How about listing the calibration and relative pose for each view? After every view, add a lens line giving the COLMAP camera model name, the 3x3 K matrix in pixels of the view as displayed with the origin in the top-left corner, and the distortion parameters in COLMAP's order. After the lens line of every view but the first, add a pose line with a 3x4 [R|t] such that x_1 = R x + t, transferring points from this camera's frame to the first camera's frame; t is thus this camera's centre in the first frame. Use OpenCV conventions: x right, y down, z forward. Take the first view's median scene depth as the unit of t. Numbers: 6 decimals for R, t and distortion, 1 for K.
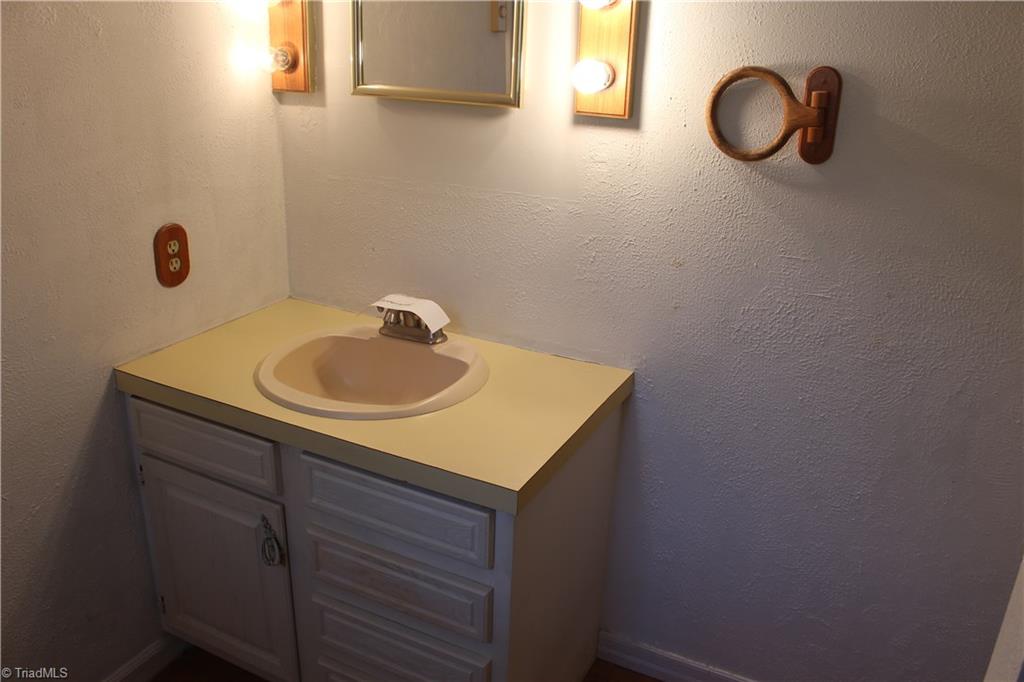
lens RADIAL K [[845.2, 0, 513.6], [0, 845.2, 345.3], [0, 0, 1]] dist [-0.160703, 0.124177]
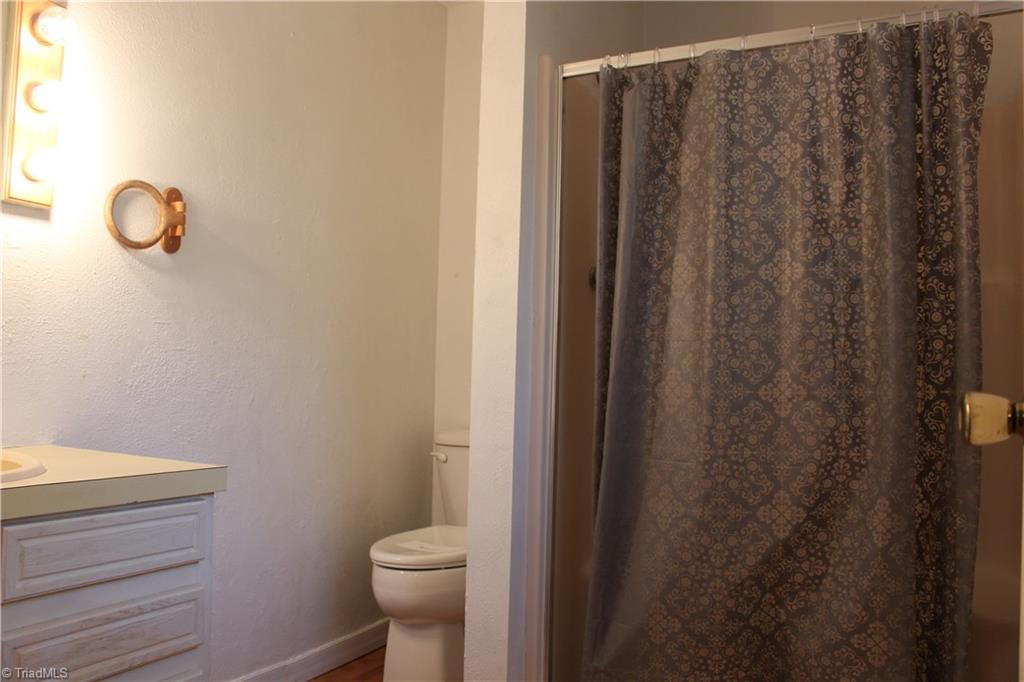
lens RADIAL K [[845.2, 0, 513.6], [0, 845.2, 345.3], [0, 0, 1]] dist [-0.160703, 0.124177]
pose [[0.010806, 0.001160, 0.999941, -1.039945], [0.331715, 0.943368, -0.004679, 0.131439], [-0.943318, 0.331746, 0.009810, 0.475388]]
